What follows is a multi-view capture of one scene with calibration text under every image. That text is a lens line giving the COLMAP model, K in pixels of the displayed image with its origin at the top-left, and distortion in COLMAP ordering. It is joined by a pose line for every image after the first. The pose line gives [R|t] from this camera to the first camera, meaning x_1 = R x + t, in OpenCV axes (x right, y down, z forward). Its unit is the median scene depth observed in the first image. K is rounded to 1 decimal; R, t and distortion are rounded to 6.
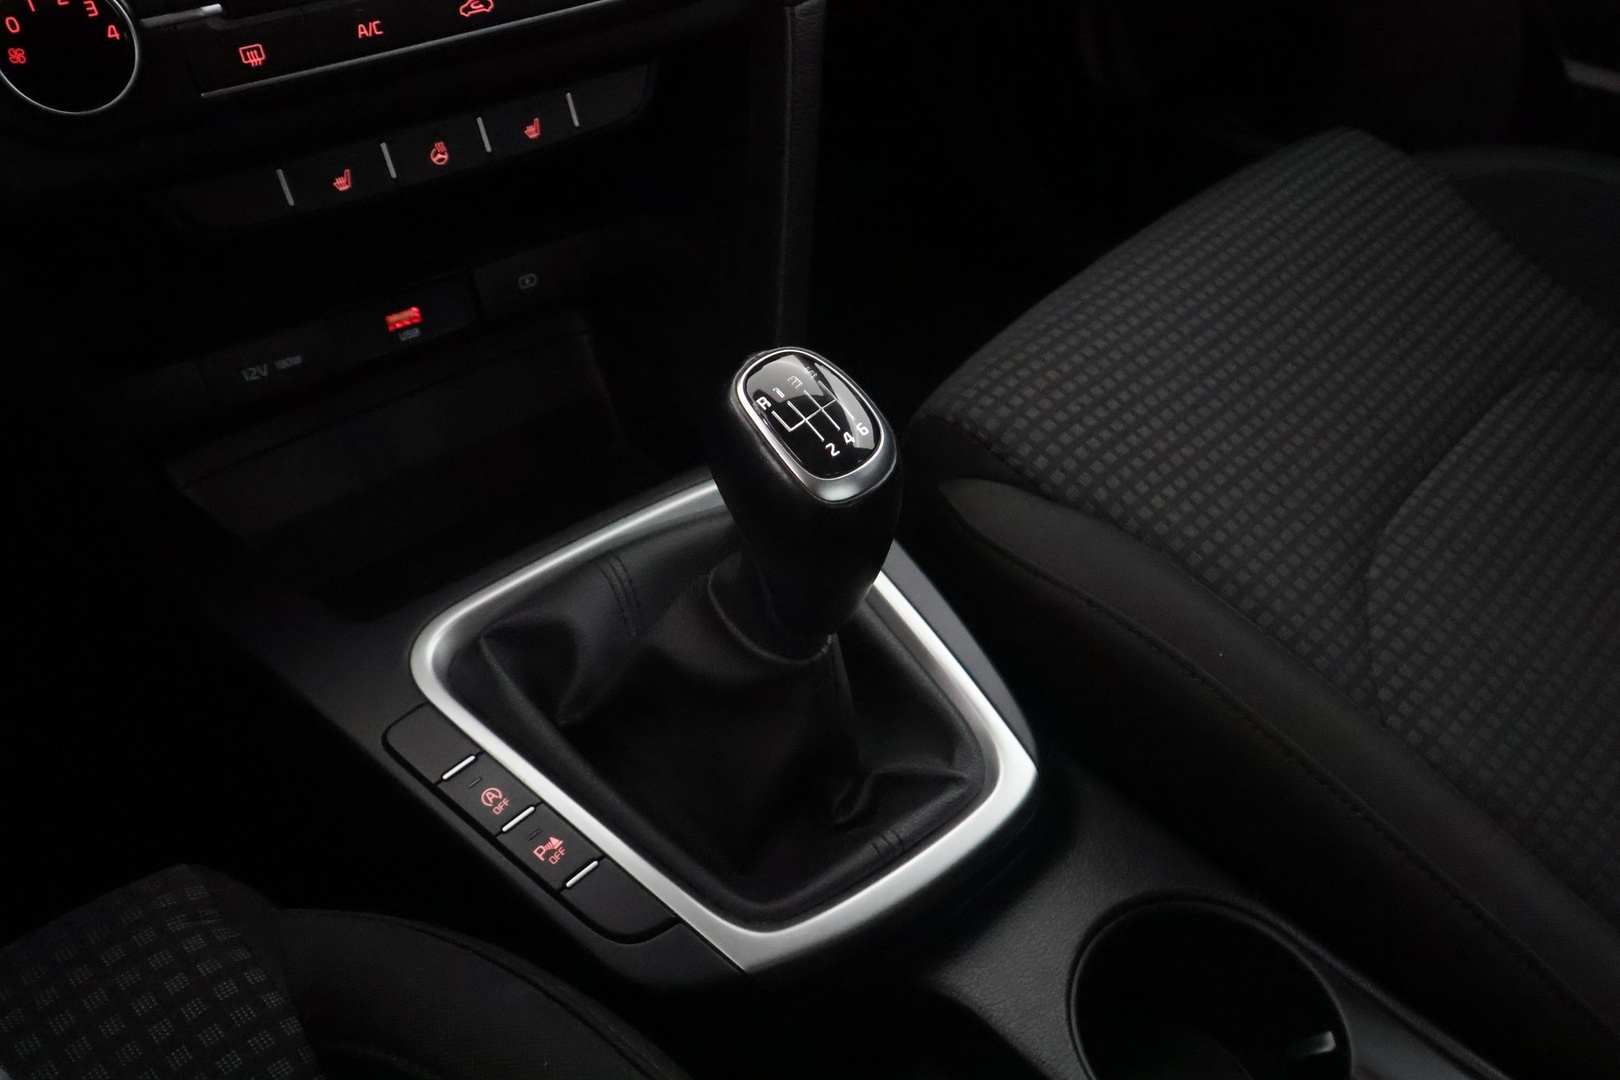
lens RADIAL K [[1284.4, 0, 812.0], [0, 1284.4, 545.9], [0, 0, 1]] dist [0.000153, 0.001553]
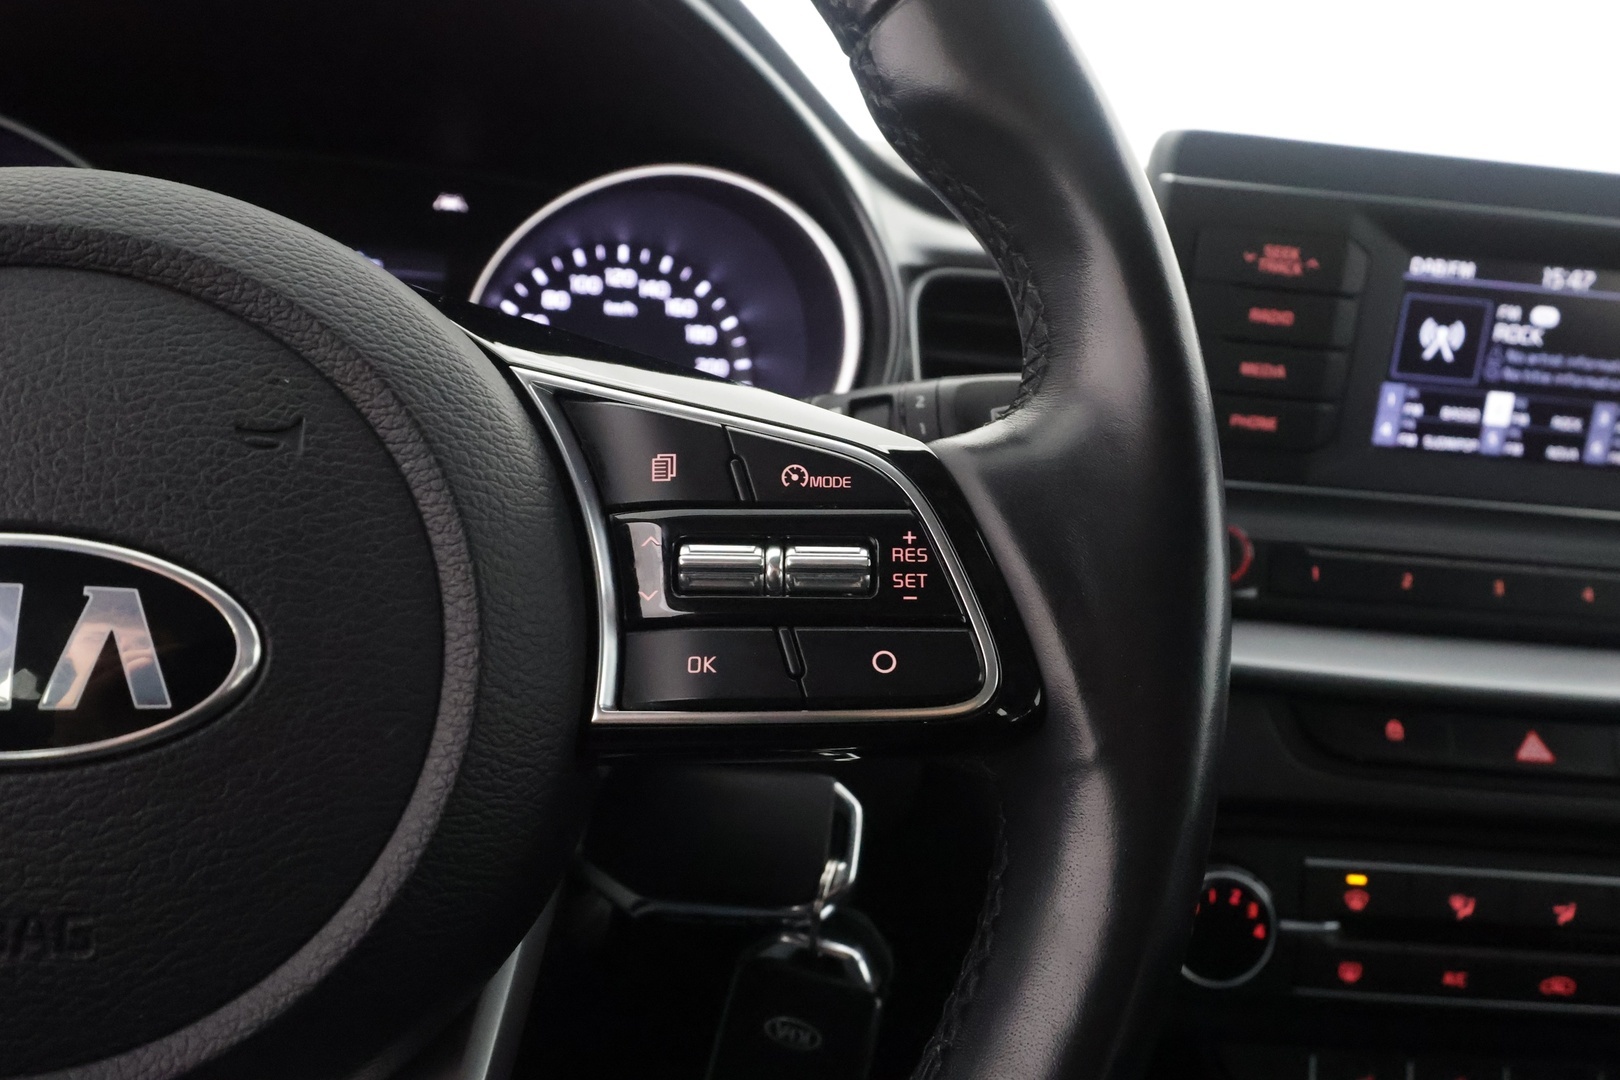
lens RADIAL K [[1284.4, 0, 815.5], [0, 1284.4, 550.2], [0, 0, 1]] dist [0.000153, 0.001553]
pose [[0.826147, 0.210300, -0.522738, -0.273566], [-0.437943, 0.823389, -0.360883, -0.067870], [0.354523, 0.527072, 0.772340, -0.193211]]
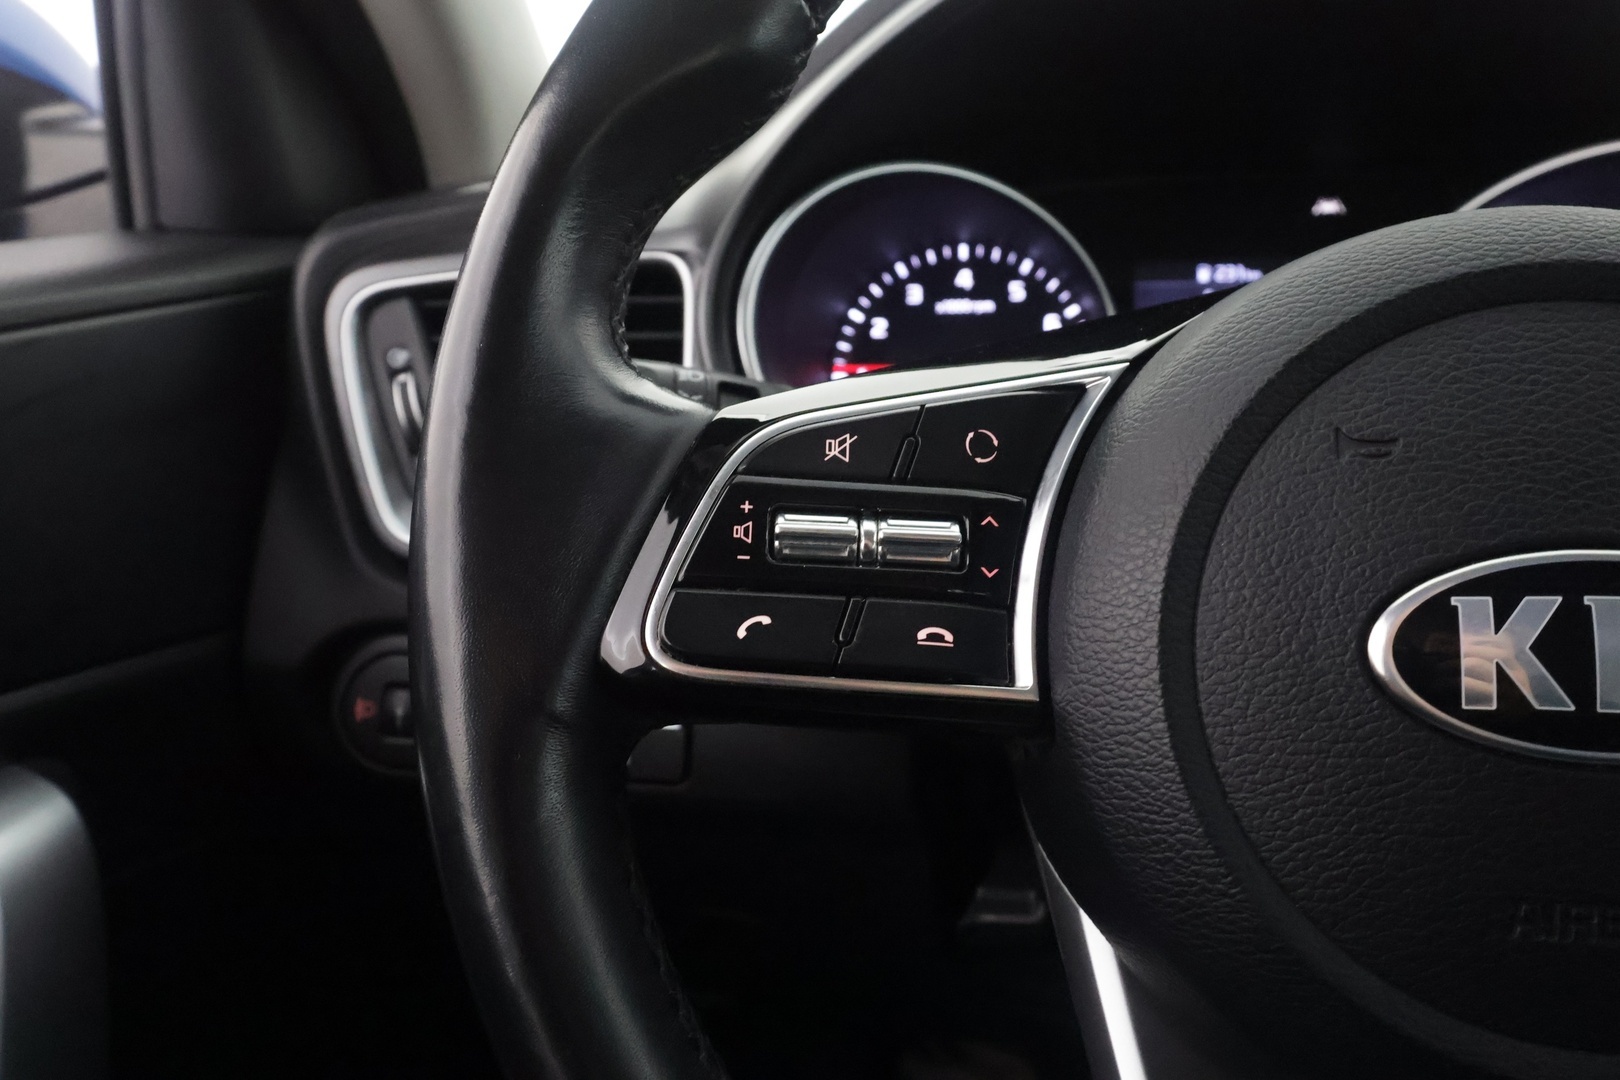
lens RADIAL K [[1281.7, 0, 811.5], [0, 1281.7, 548.6], [0, 0, 1]] dist [0.002513, -0.000992]
pose [[0.575385, 0.198074, -0.793536, -0.505752], [-0.524160, 0.834098, -0.171864, 0.110008], [0.627845, 0.514828, 0.583750, -0.398760]]
